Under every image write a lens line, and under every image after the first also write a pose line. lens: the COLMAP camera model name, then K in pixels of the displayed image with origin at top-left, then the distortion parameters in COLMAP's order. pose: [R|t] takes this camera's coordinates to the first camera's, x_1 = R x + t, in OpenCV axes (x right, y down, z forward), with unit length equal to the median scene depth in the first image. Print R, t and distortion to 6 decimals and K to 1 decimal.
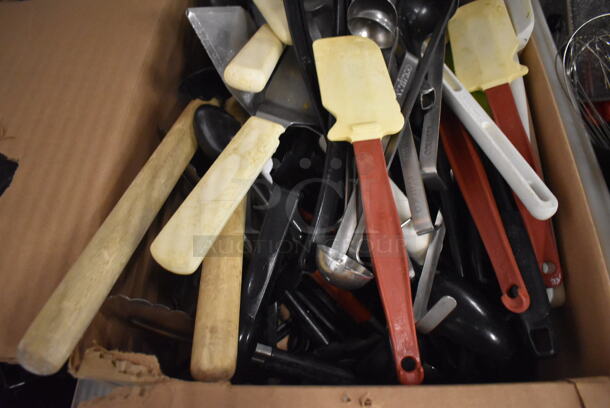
lens RADIAL K [[483.5, 0, 305.0], [0, 483.5, 204.0], [0, 0, 1]] dist [-0.092113, -0.007575]
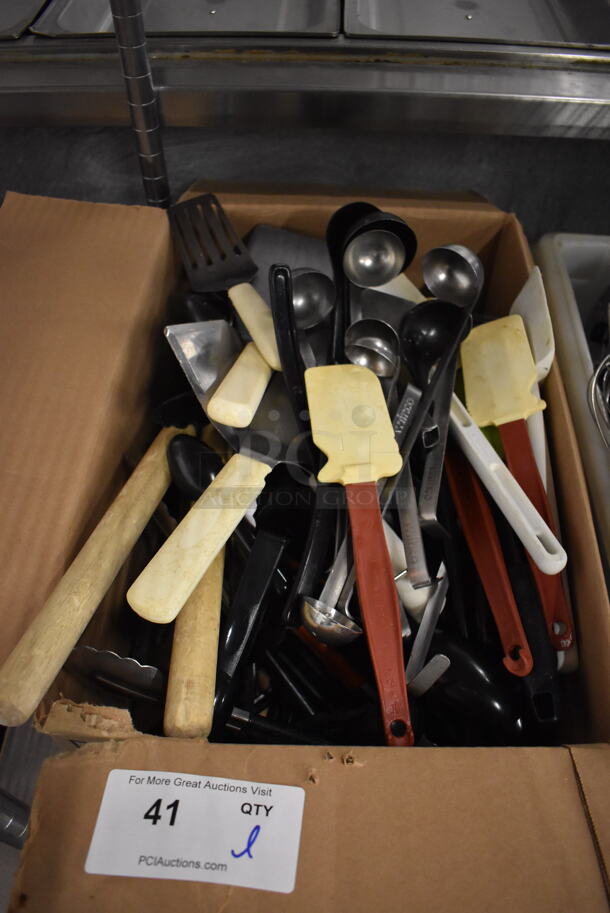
lens RADIAL K [[723.6, 0, 305.0], [0, 723.6, 456.5], [0, 0, 1]] dist [-0.092113, -0.007575]
pose [[0.999551, 0.026693, 0.013613, 0.002628], [-0.024885, 0.992576, -0.119050, -0.016190], [-0.016690, 0.118658, 0.992795, -0.372092]]
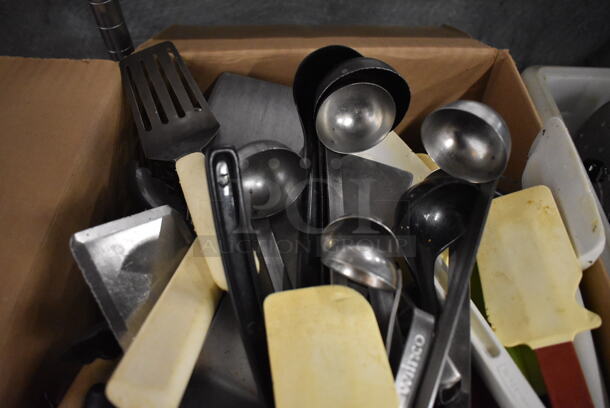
lens RADIAL K [[483.5, 0, 305.0], [0, 483.5, 204.0], [0, 0, 1]] dist [-0.092113, -0.007575]
pose [[0.999780, -0.014692, 0.014959, 0.068454], [0.016450, 0.992000, -0.125160, -0.421339], [-0.013000, 0.125378, 0.992024, 0.400024]]
